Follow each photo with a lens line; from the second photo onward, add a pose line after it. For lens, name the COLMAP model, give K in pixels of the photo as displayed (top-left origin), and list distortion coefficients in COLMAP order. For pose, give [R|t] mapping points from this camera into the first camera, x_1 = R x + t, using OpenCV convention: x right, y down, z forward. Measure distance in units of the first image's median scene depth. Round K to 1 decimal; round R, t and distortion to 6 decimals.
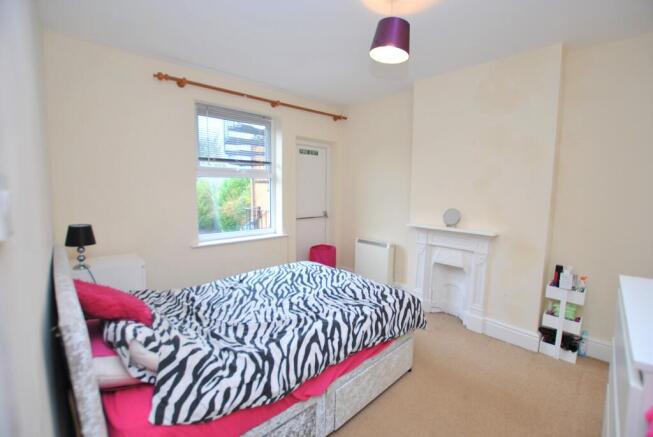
lens RADIAL K [[297.2, 0, 330.7], [0, 297.2, 218.6], [0, 0, 1]] dist [0.000810, 0.000284]
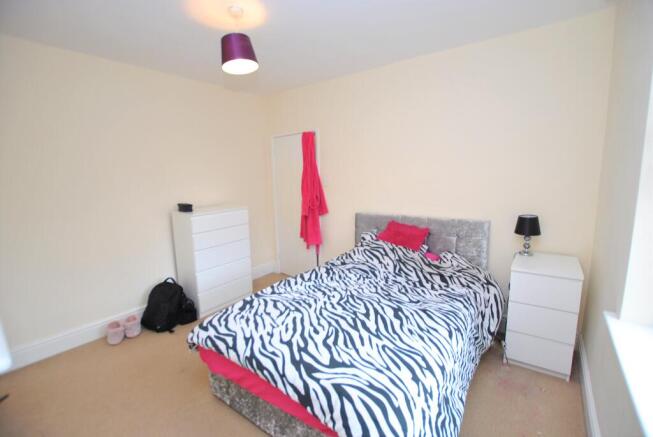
lens RADIAL K [[297.2, 0, 330.7], [0, 297.2, 218.6], [0, 0, 1]] dist [0.000810, 0.000284]
pose [[-0.986033, 0.108155, -0.126652, -0.317081], [0.068463, 0.956450, 0.283755, -0.205626], [0.151826, 0.271120, -0.950496, 1.673860]]
